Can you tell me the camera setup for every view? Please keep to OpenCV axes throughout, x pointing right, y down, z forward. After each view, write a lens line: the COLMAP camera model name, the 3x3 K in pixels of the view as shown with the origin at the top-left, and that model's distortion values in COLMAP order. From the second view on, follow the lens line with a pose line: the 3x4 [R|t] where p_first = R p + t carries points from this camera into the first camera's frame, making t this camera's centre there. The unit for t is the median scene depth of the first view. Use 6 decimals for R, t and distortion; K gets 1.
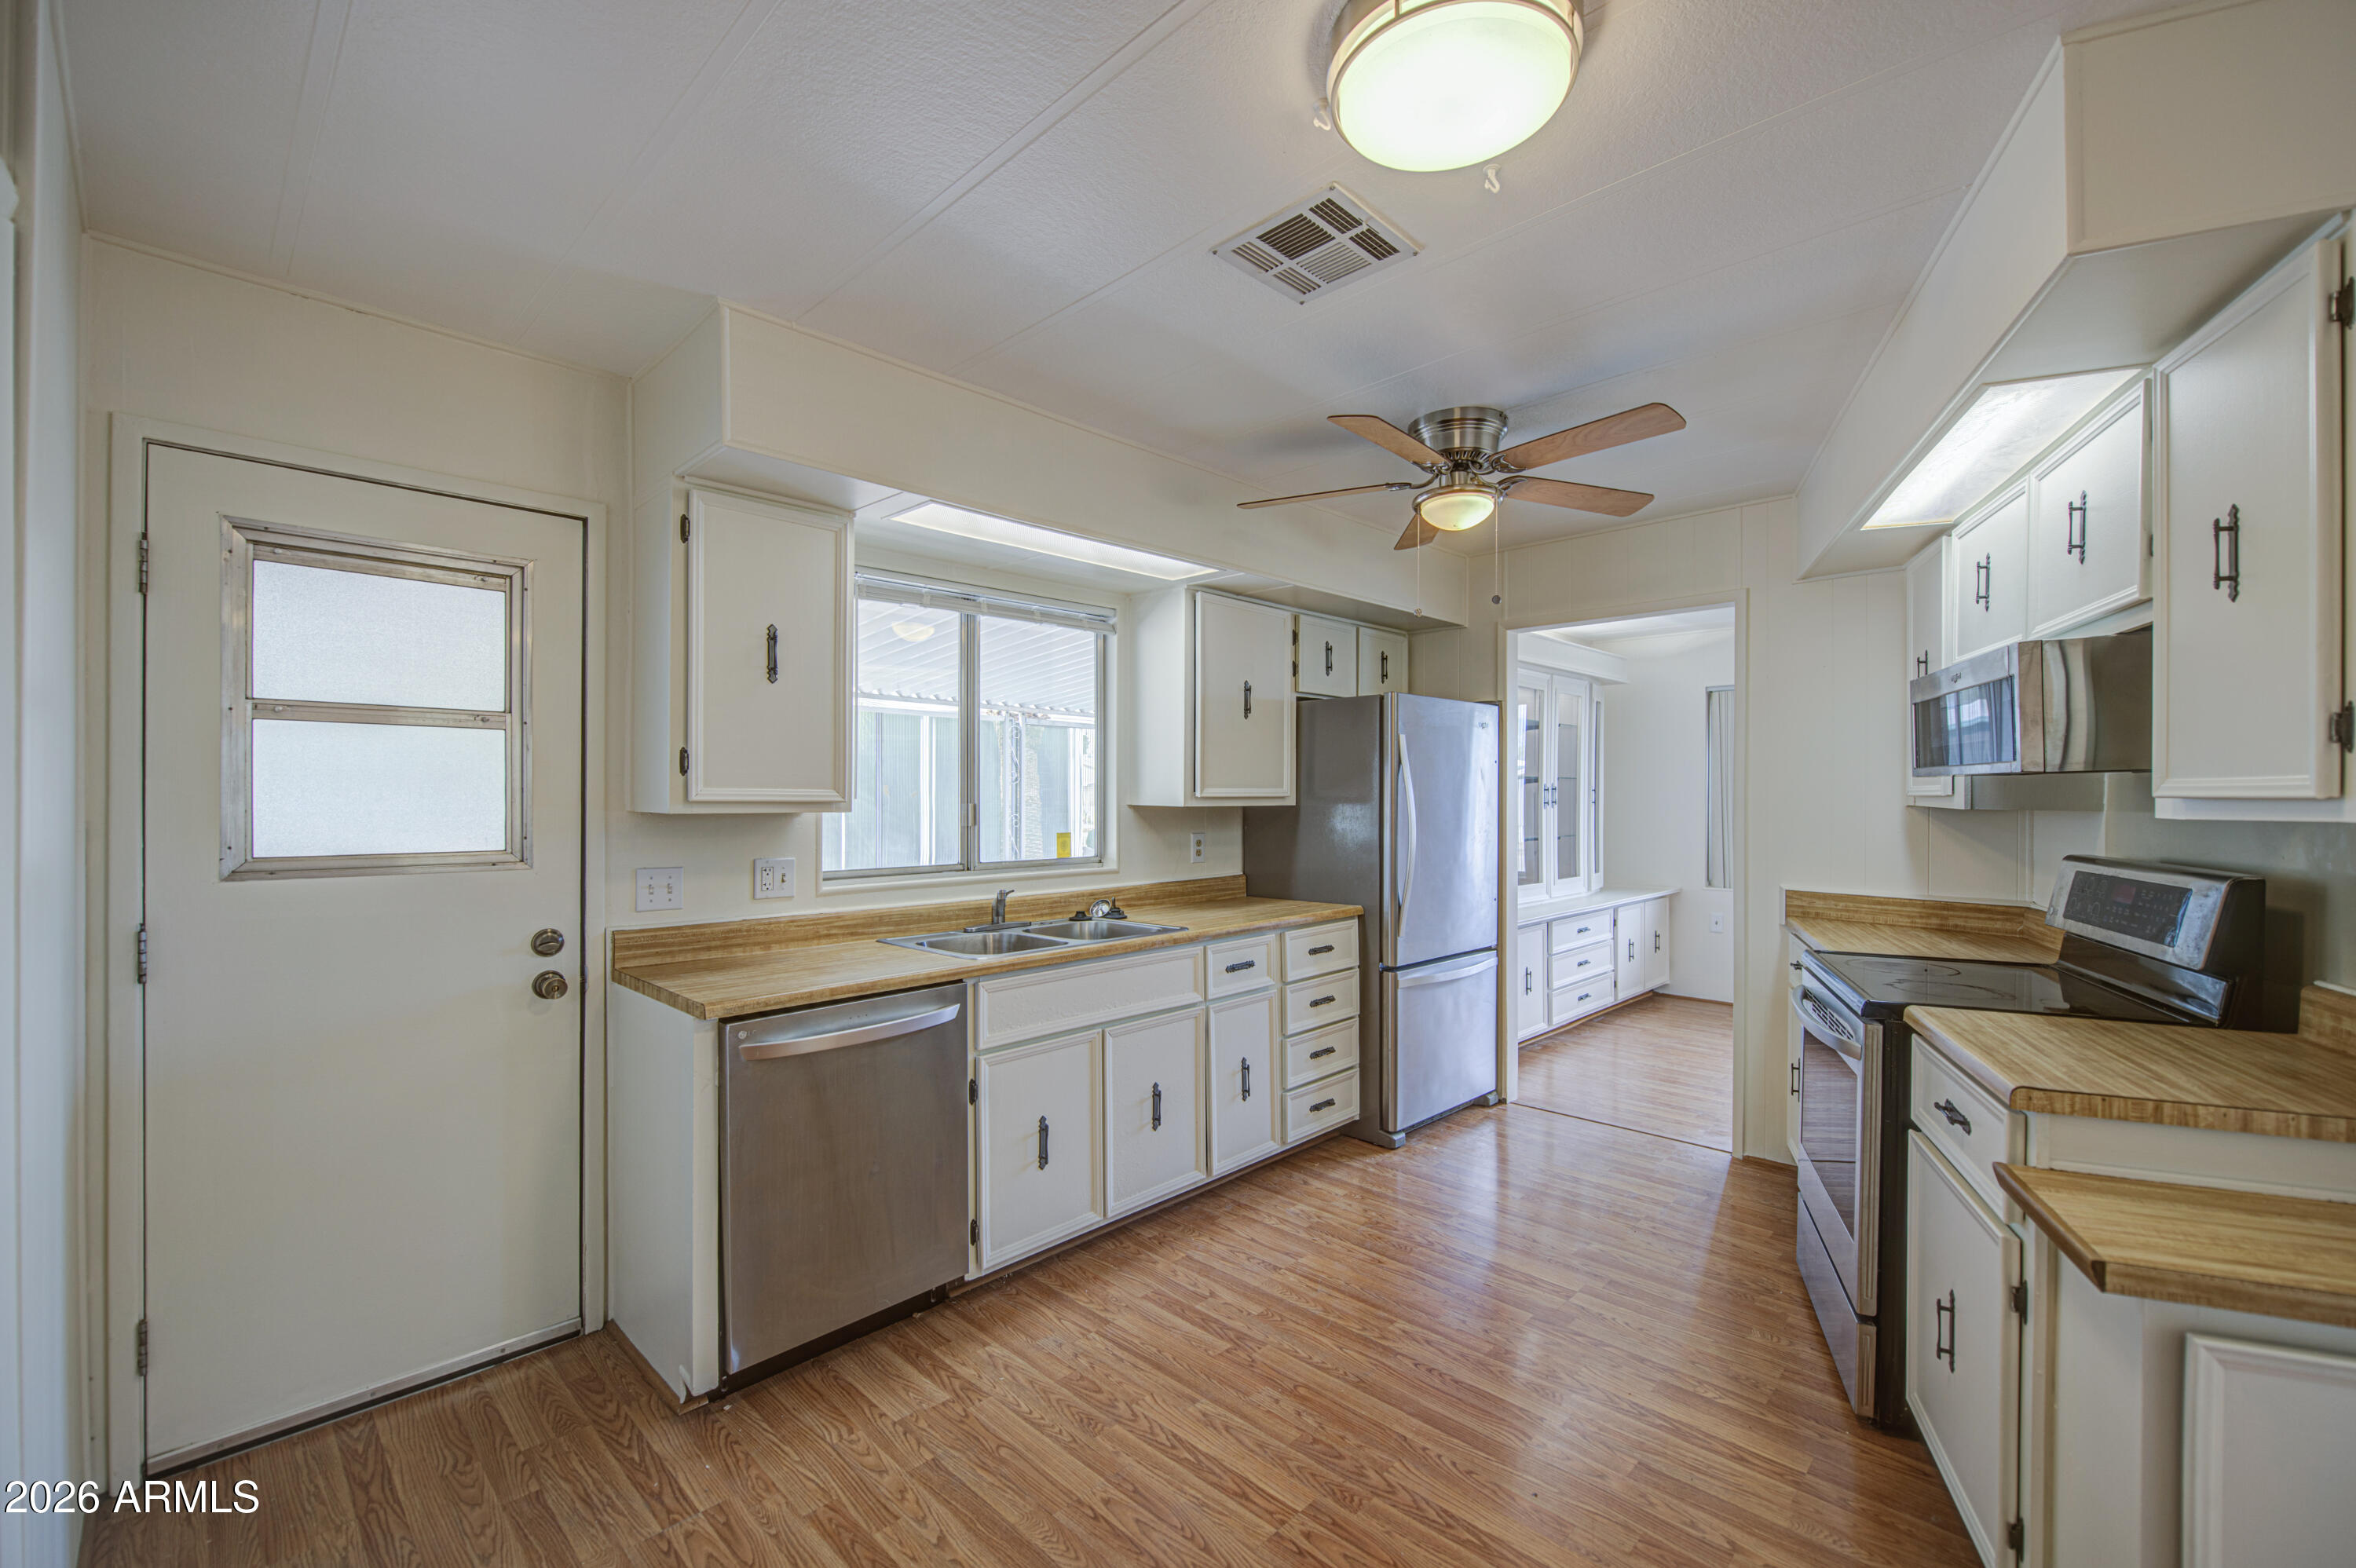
lens RADIAL K [[981.6, 0, 1190.1], [0, 981.6, 798.3], [0, 0, 1]] dist [0.001070, -0.006445]
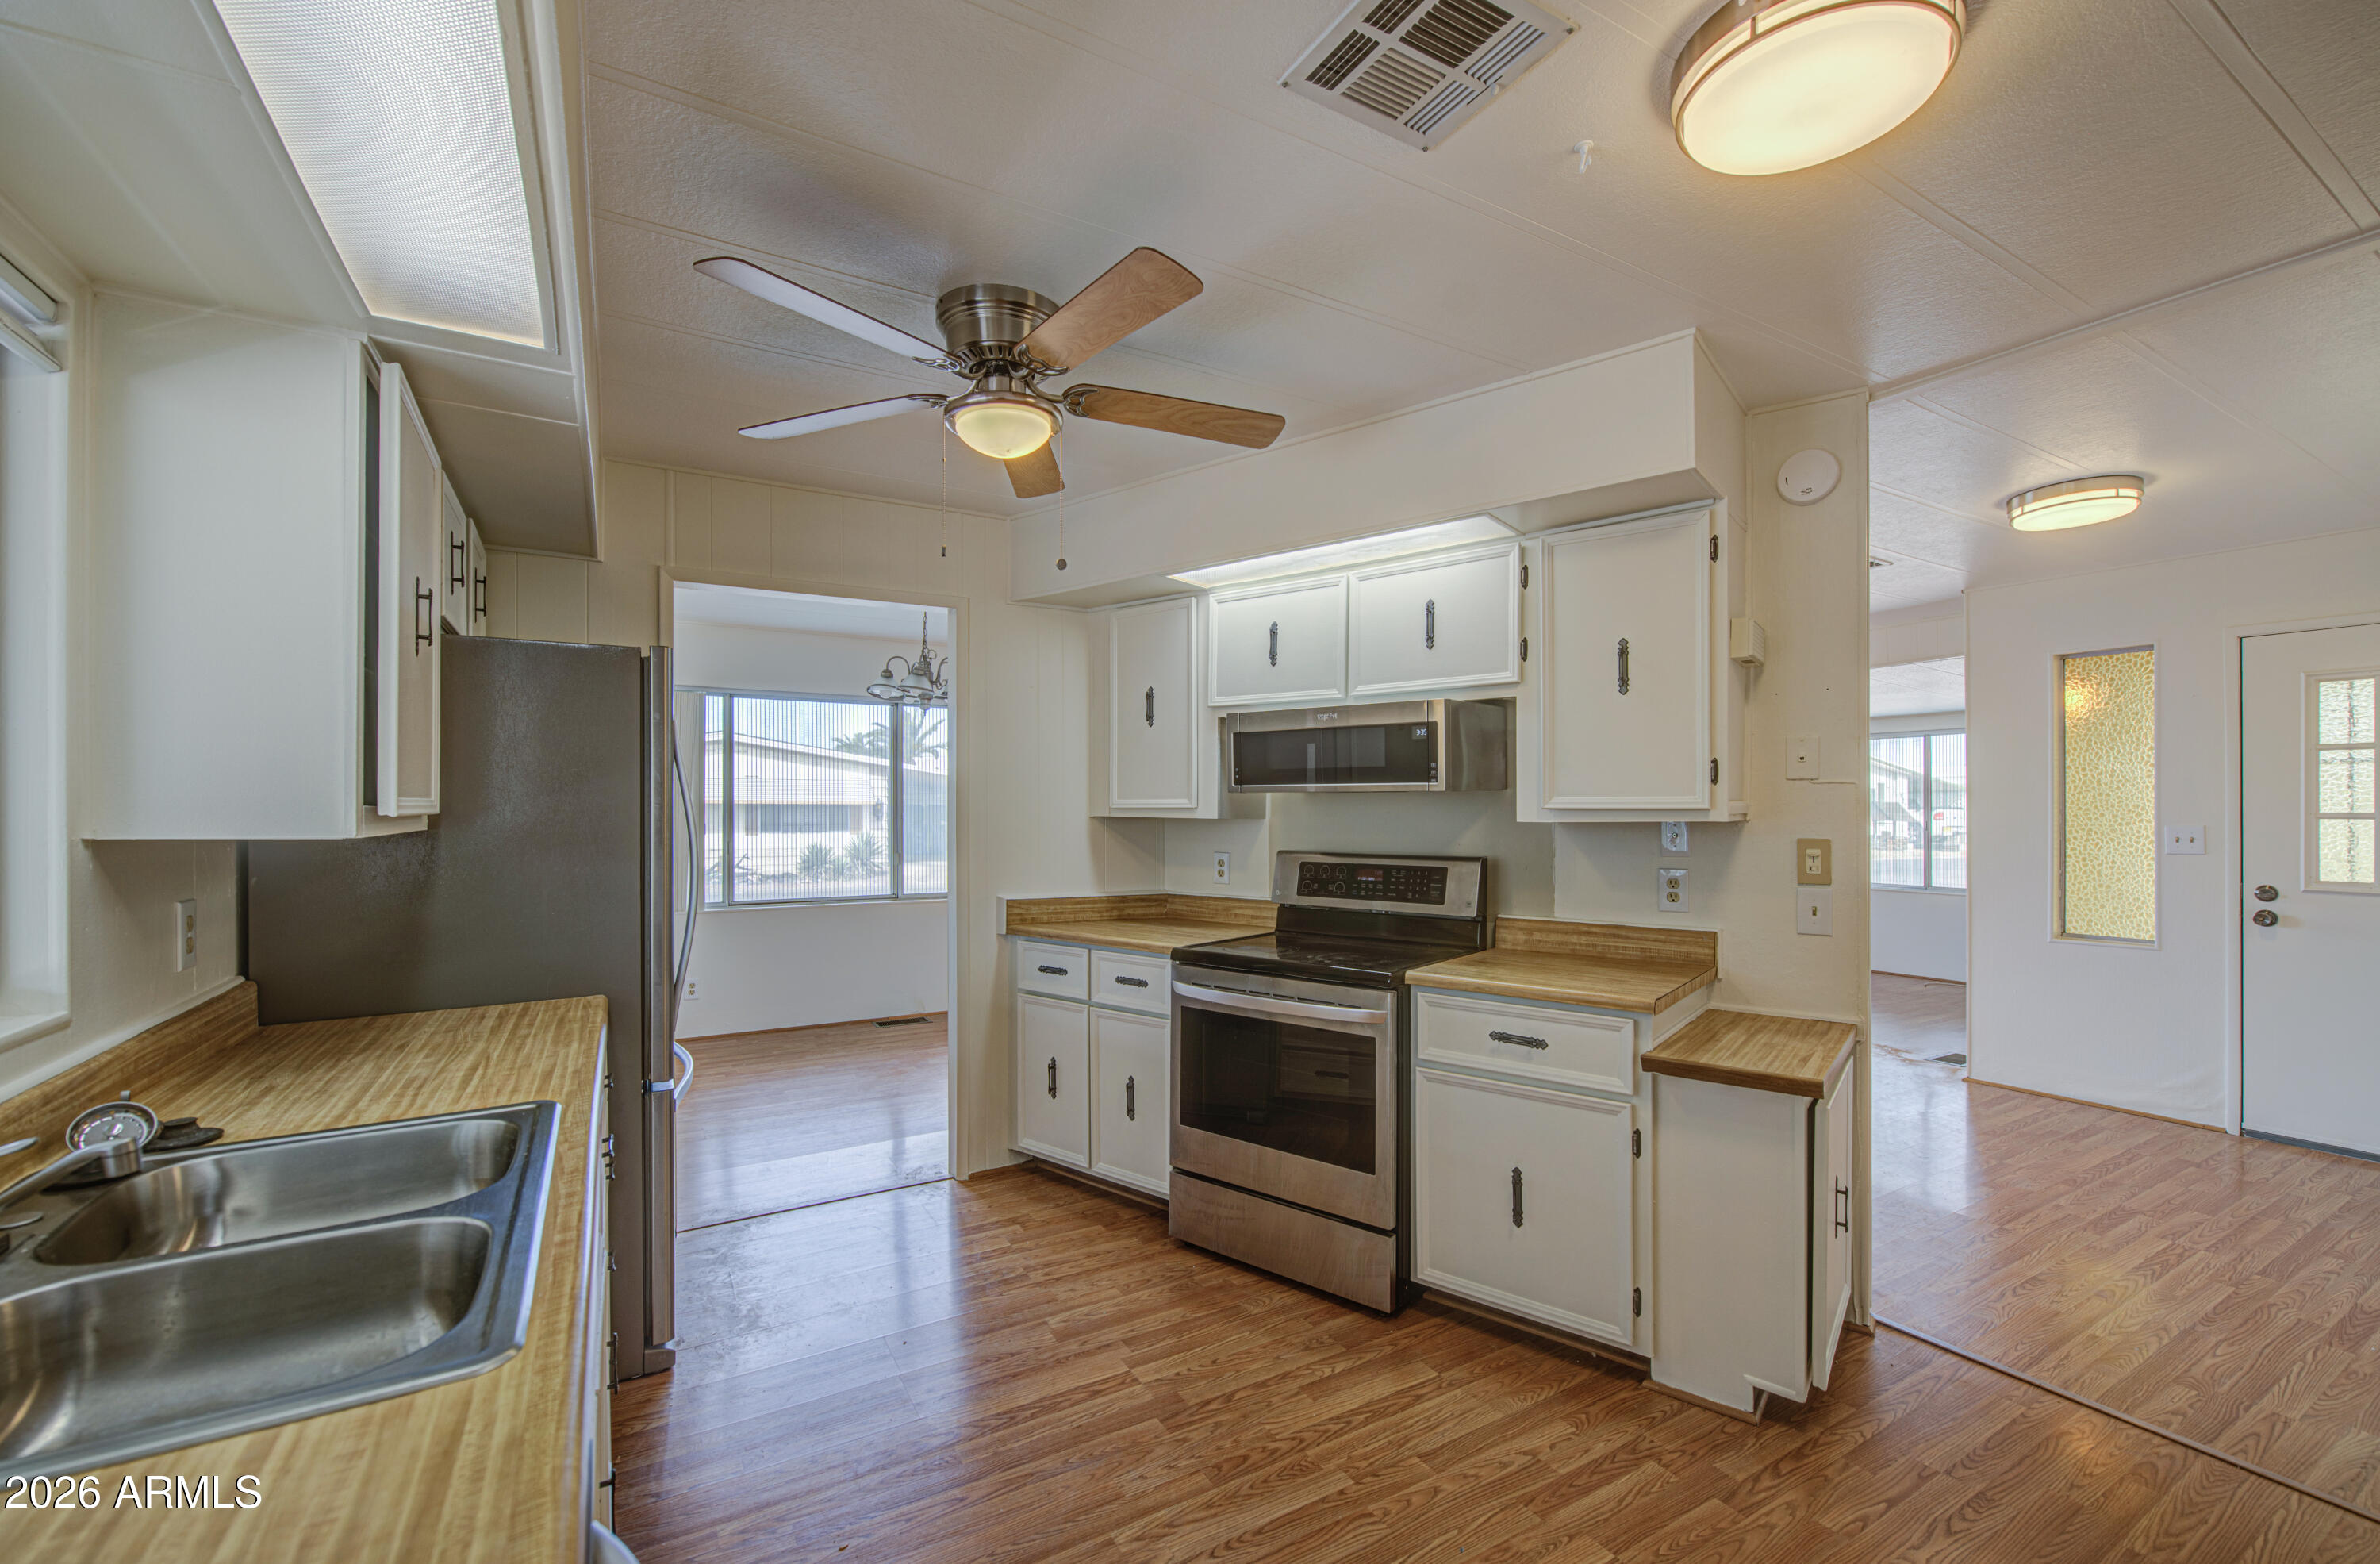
lens RADIAL K [[986.7, 0, 1204.2], [0, 986.7, 797.6], [0, 0, 1]] dist [-0.001133, -0.000910]
pose [[0.261165, 0.007534, 0.965265, -0.440154], [0.006702, 0.999931, -0.009618, -0.003440], [-0.965271, 0.008981, 0.261096, 0.684775]]
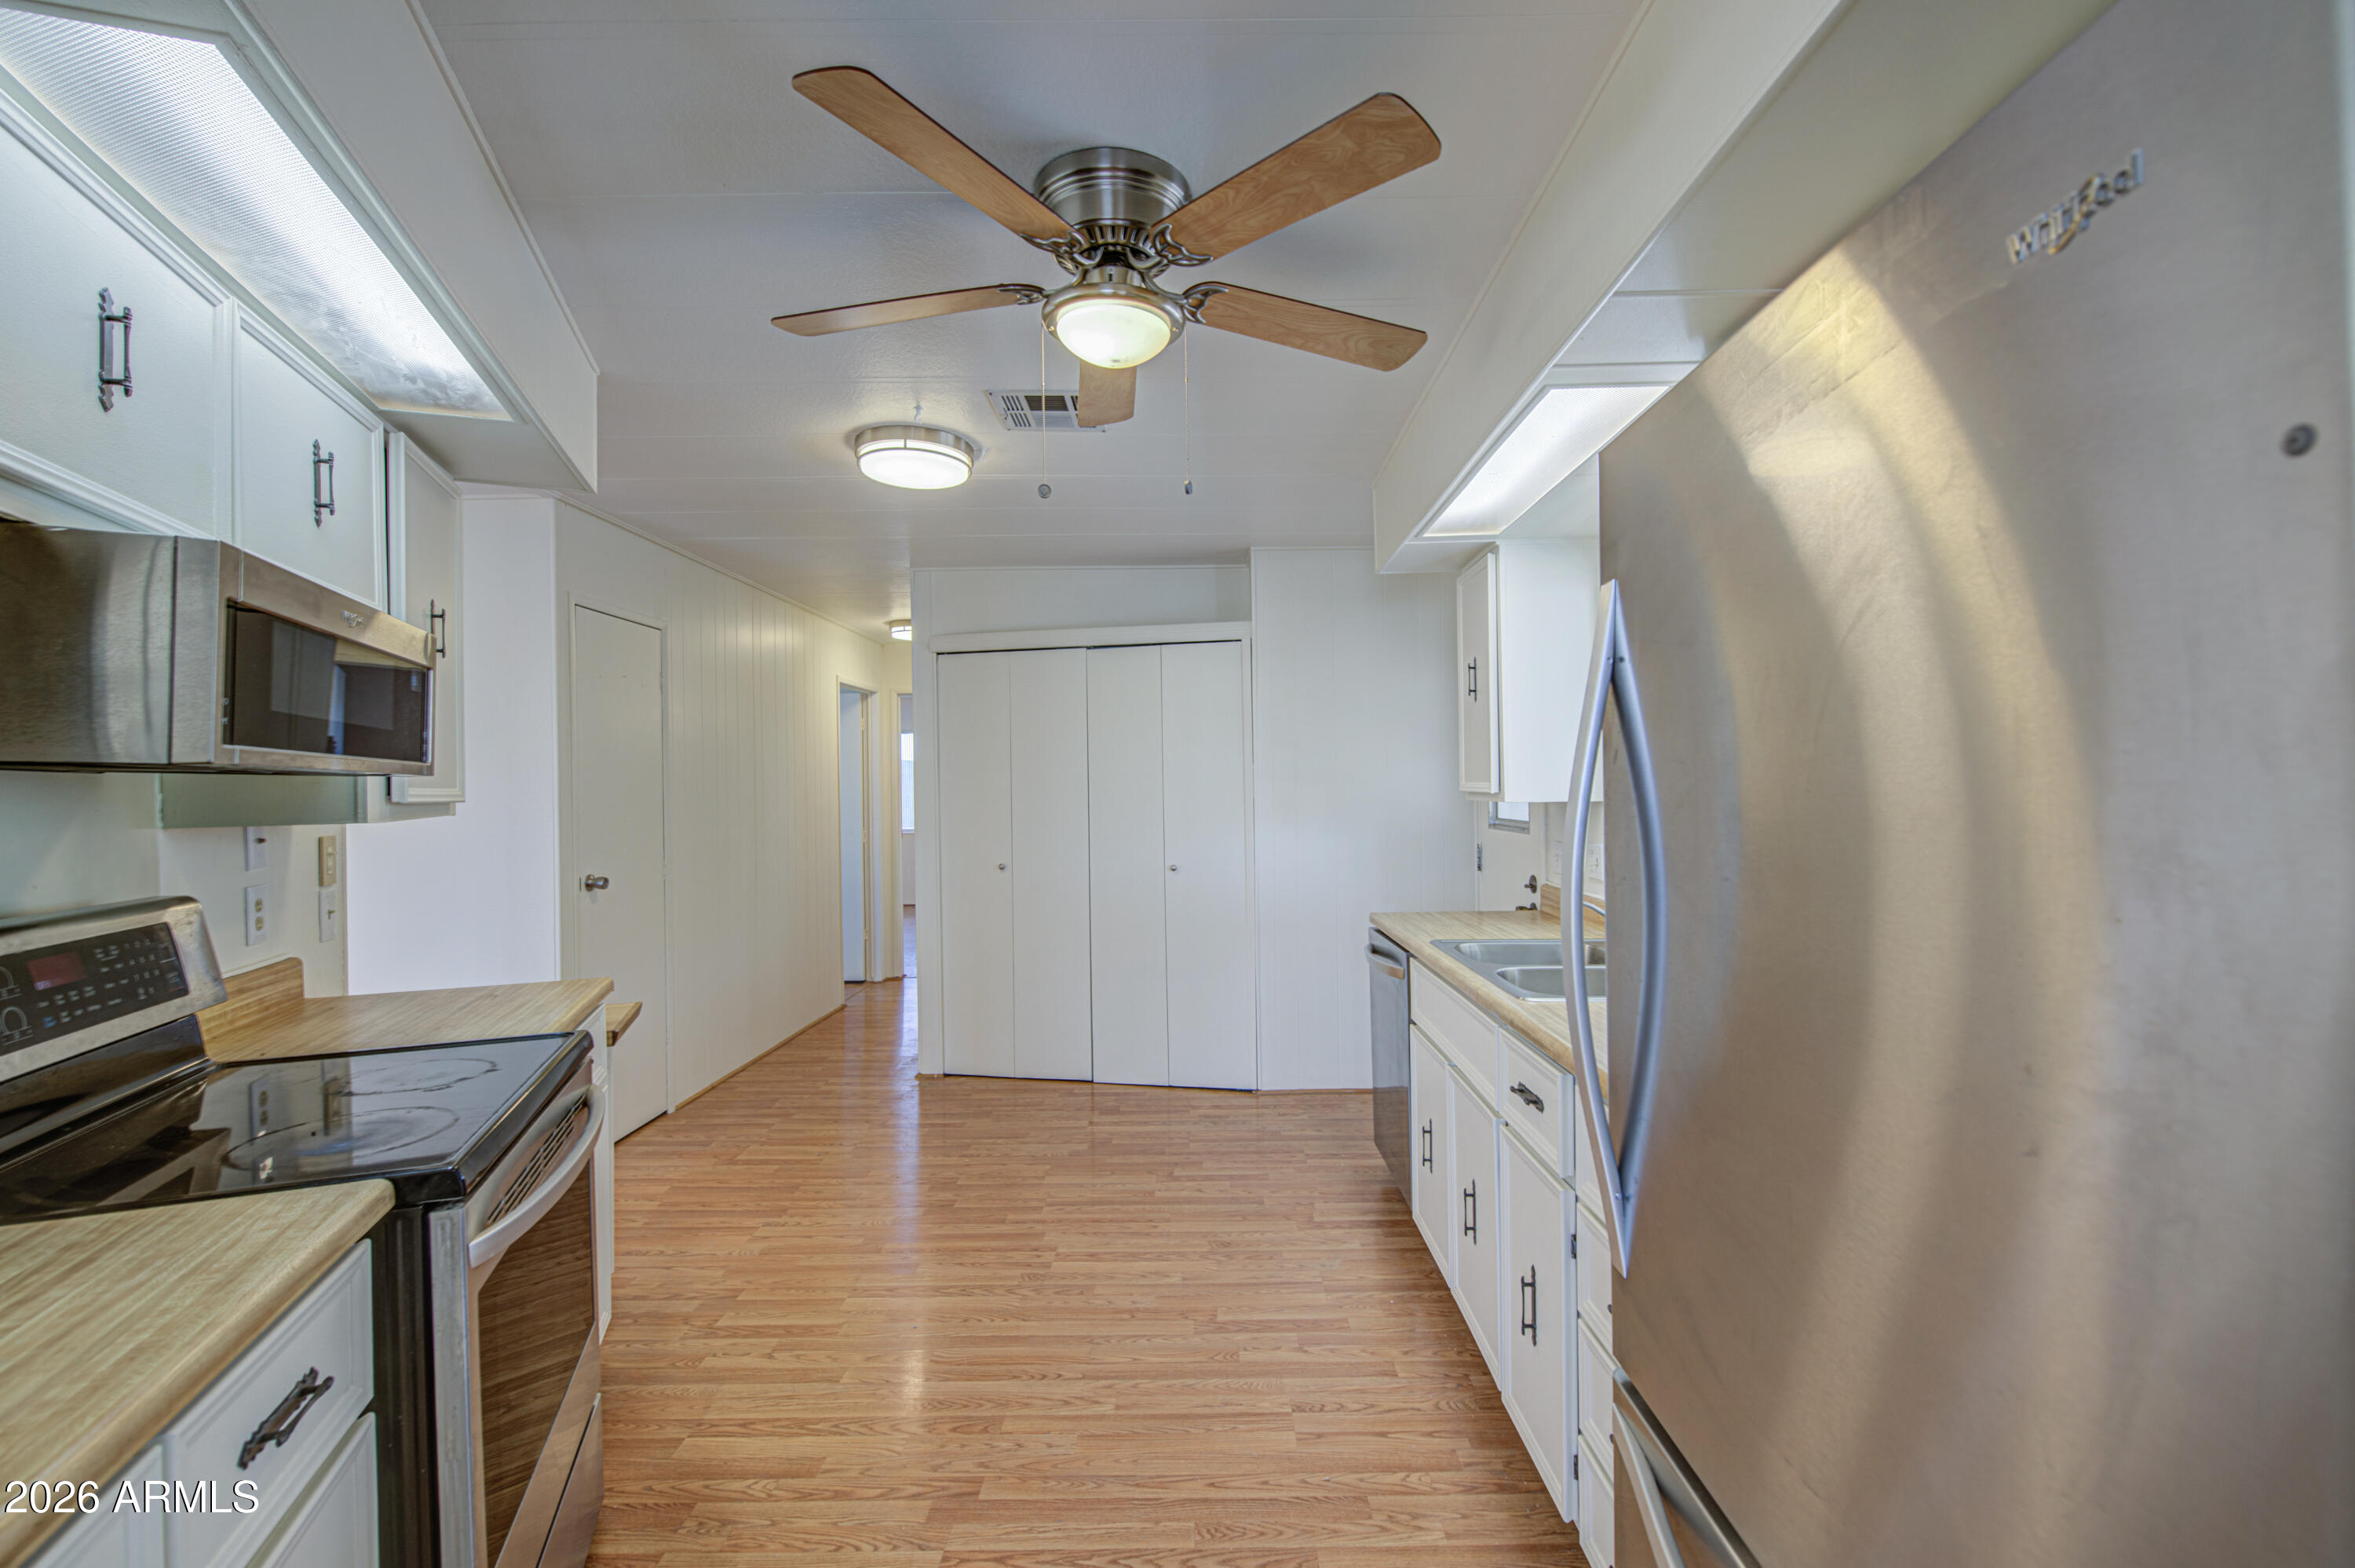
lens RADIAL K [[1010.1, 0, 1190.3], [0, 1010.1, 799.5], [0, 0, 1]] dist [-0.001080, -0.003819]
pose [[-0.722822, 0.016019, -0.690849, 0.702854], [0.010908, 0.999871, 0.011772, -0.005622], [0.690948, 0.000973, -0.722904, 1.552765]]
